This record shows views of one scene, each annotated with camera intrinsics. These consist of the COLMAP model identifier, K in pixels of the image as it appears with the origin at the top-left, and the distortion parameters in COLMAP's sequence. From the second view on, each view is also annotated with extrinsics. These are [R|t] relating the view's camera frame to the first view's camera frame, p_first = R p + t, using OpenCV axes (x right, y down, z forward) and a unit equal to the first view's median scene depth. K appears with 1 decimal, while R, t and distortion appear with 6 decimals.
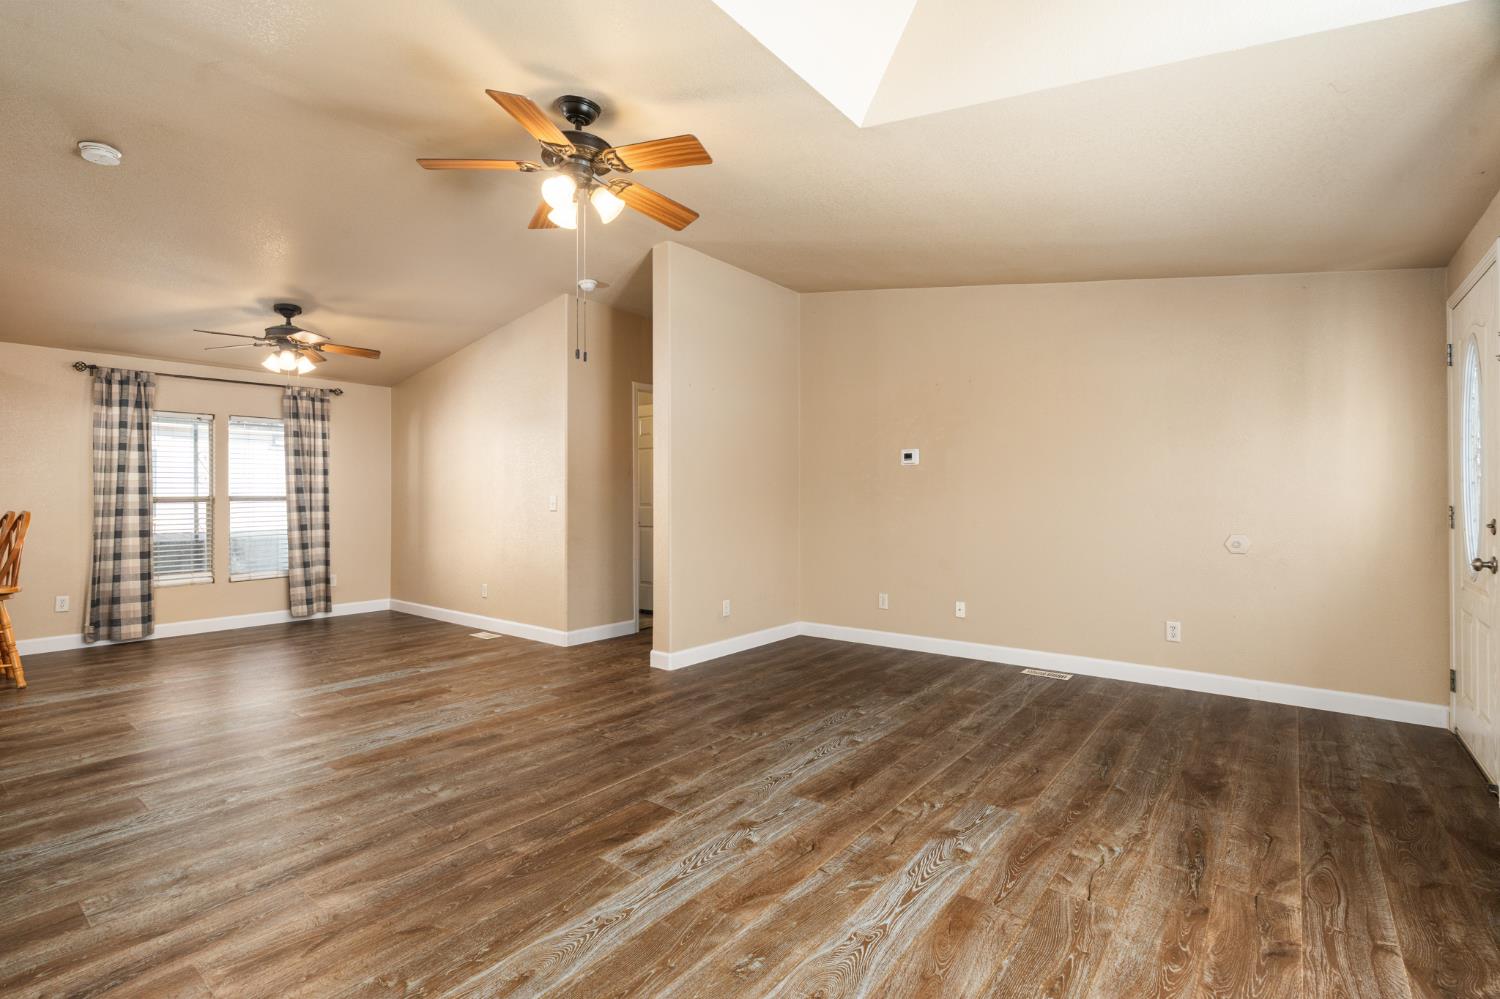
lens RADIAL K [[692.6, 0, 747.3], [0, 692.6, 486.6], [0, 0, 1]] dist [-0.008512, 0.004467]
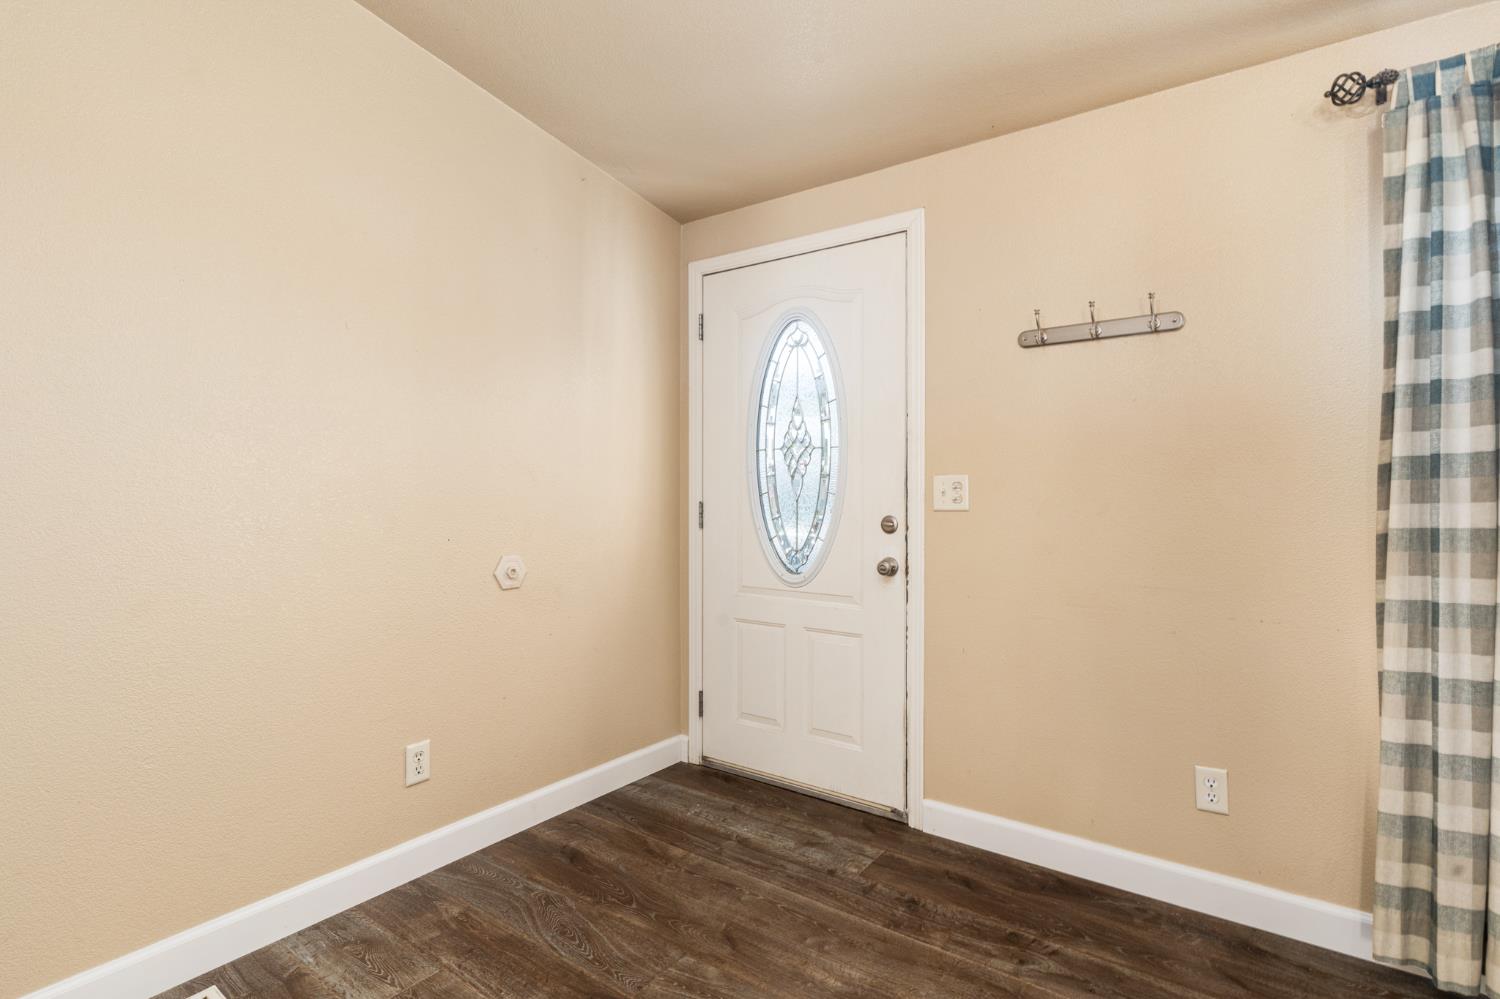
lens RADIAL K [[729.5, 0, 748.5], [0, 729.5, 492.6], [0, 0, 1]] dist [-0.006178, 0.002869]
pose [[-0.049745, 0.001679, 0.998761, 0.116999], [-0.018867, 0.999819, -0.002620, 0.018731], [-0.998584, -0.018974, -0.049704, 1.091984]]
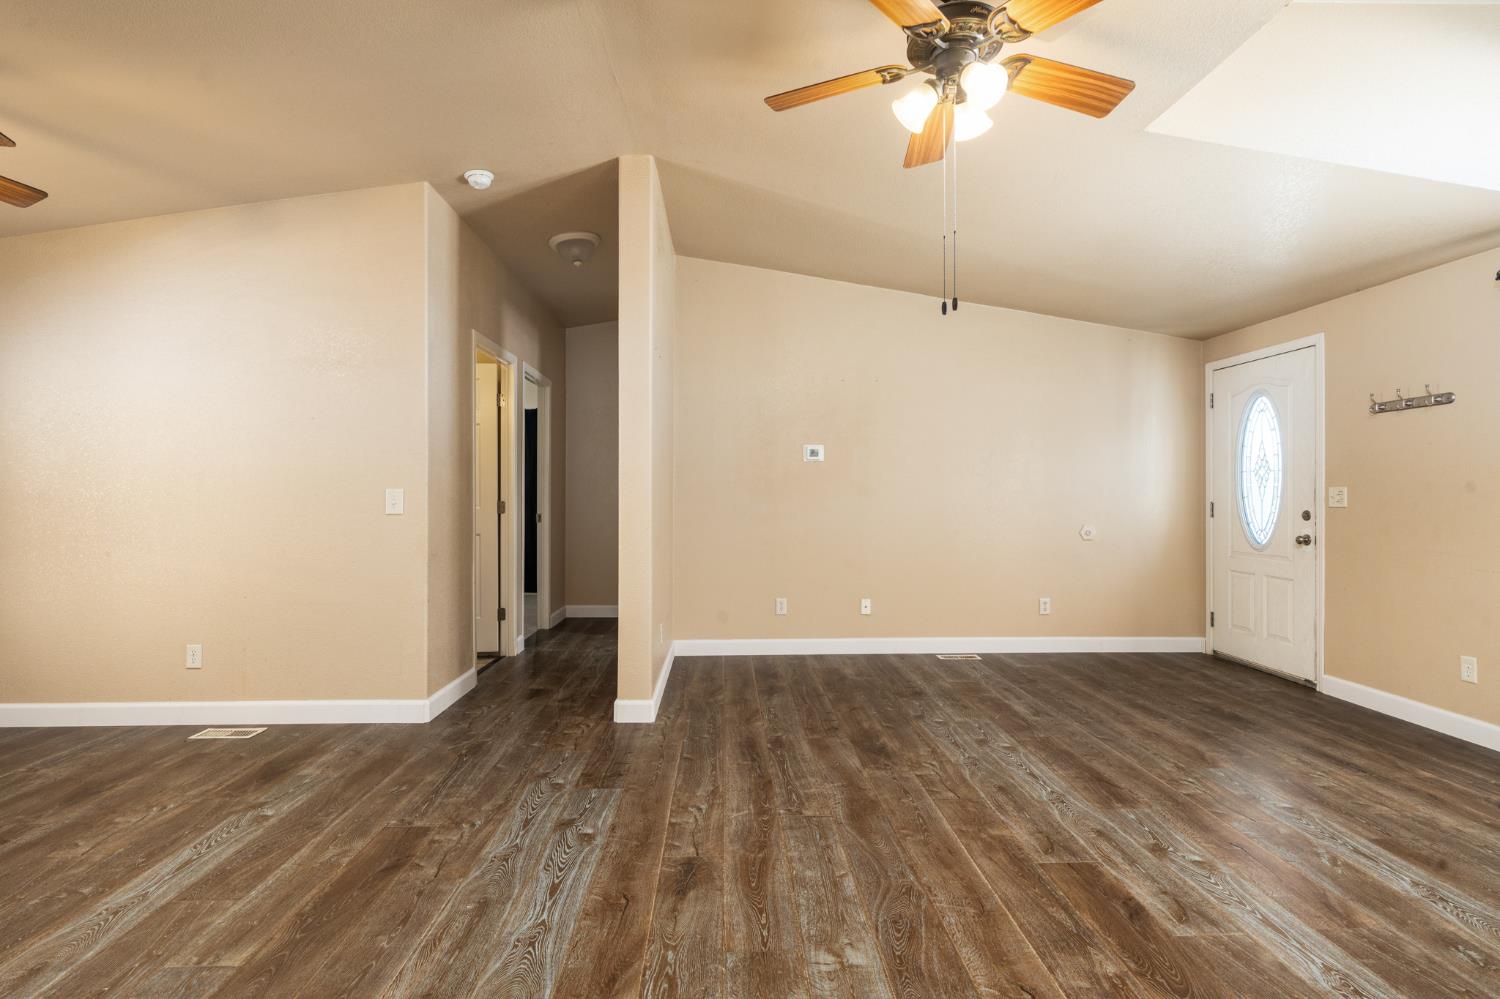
lens RADIAL K [[729.5, 0, 744.2], [0, 729.5, 491.0], [0, 0, 1]] dist [-0.006178, 0.002869]
pose [[0.764103, 0.006479, 0.645062, -0.853911], [-0.013083, 0.999900, 0.005455, 0.007854], [-0.644962, -0.012607, 0.764111, 0.496872]]
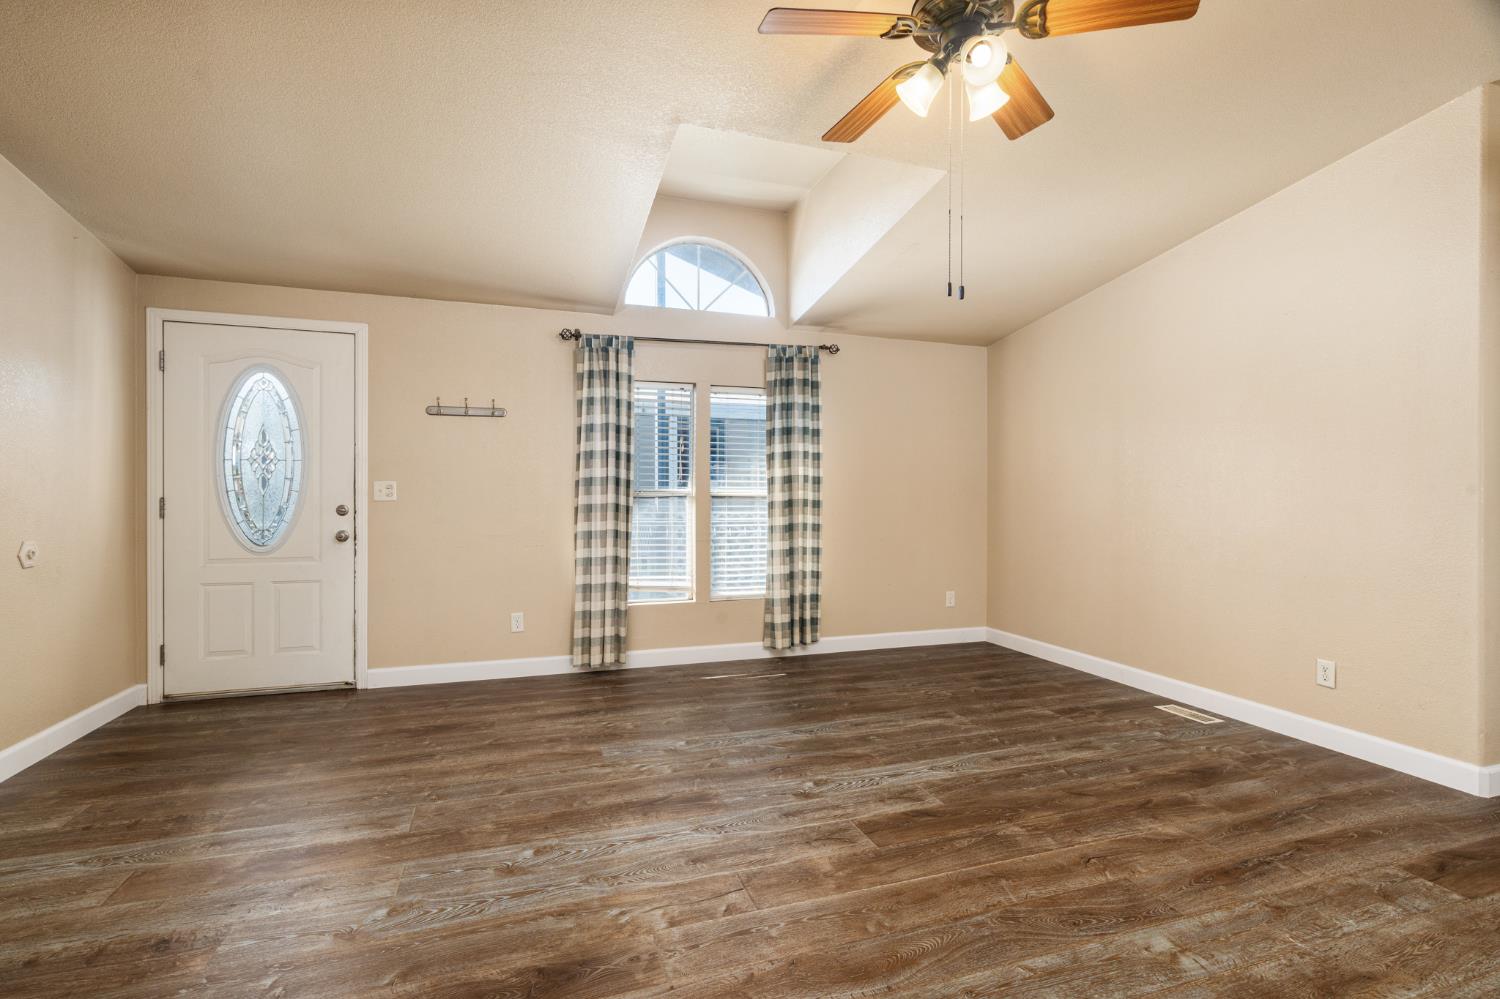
lens RADIAL K [[692.6, 0, 750.4], [0, 692.6, 491.1], [0, 0, 1]] dist [-0.008512, 0.004467]
pose [[-0.843516, -0.001237, 0.537103, -0.411189], [-0.011483, 0.999810, -0.015732, 0.025994], [-0.536981, -0.019438, -0.843370, 1.581881]]
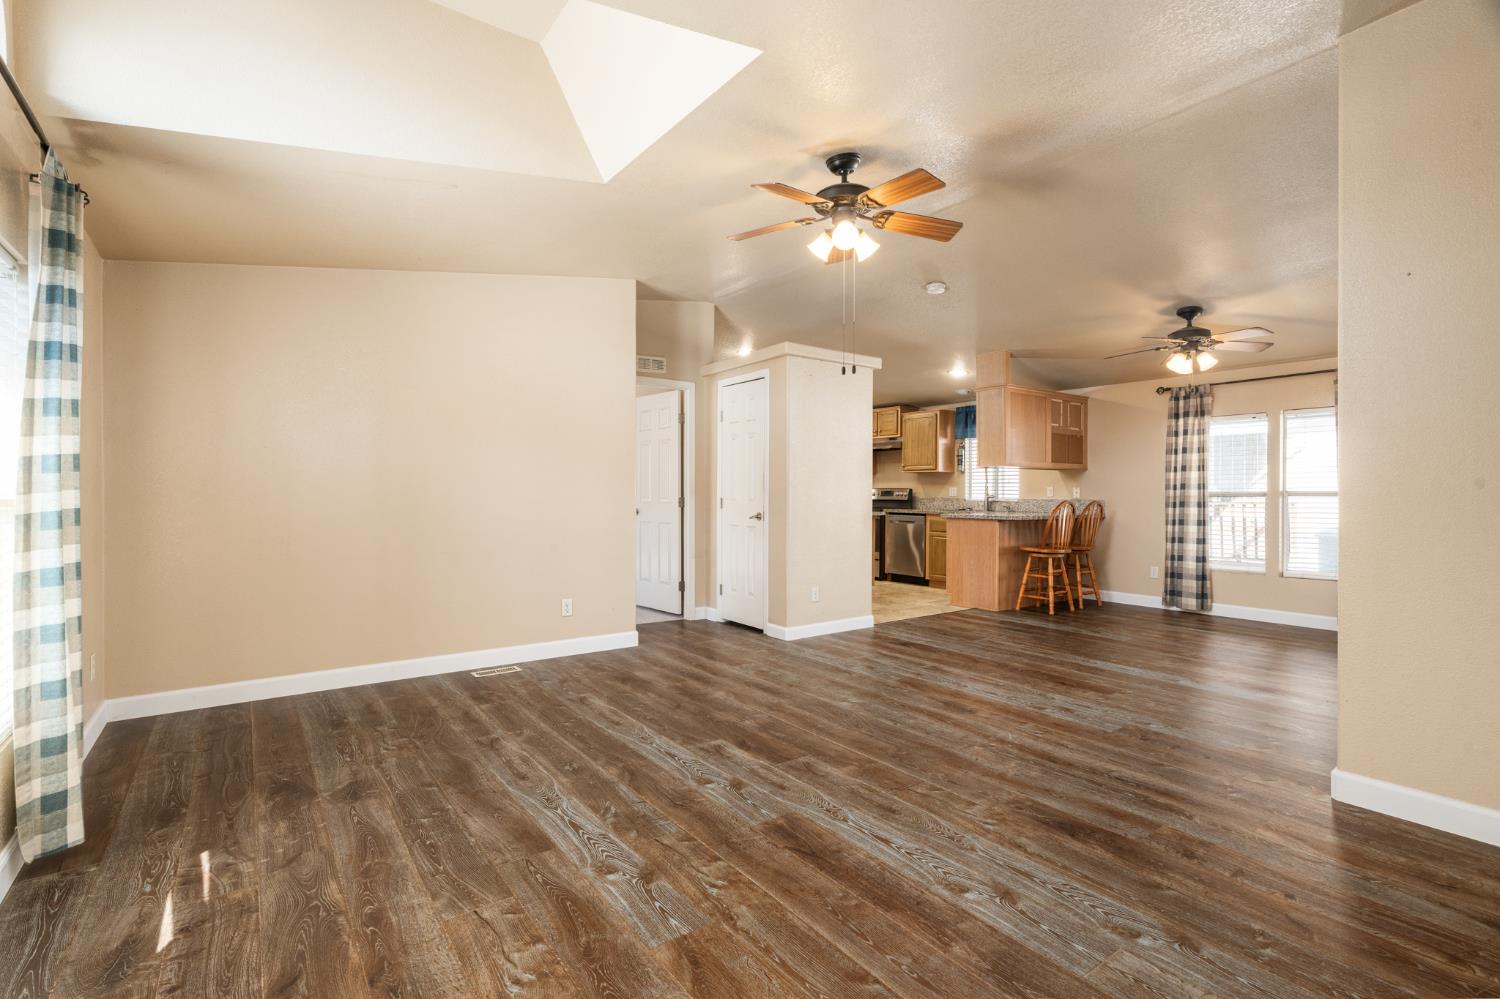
lens RADIAL K [[692.6, 0, 750.9], [0, 692.6, 488.6], [0, 0, 1]] dist [-0.008512, 0.004467]
pose [[-0.263171, -0.003285, -0.964744, 0.861672], [0.012444, 0.999899, -0.006799, 0.014787], [0.964669, -0.013795, -0.263103, 1.063705]]
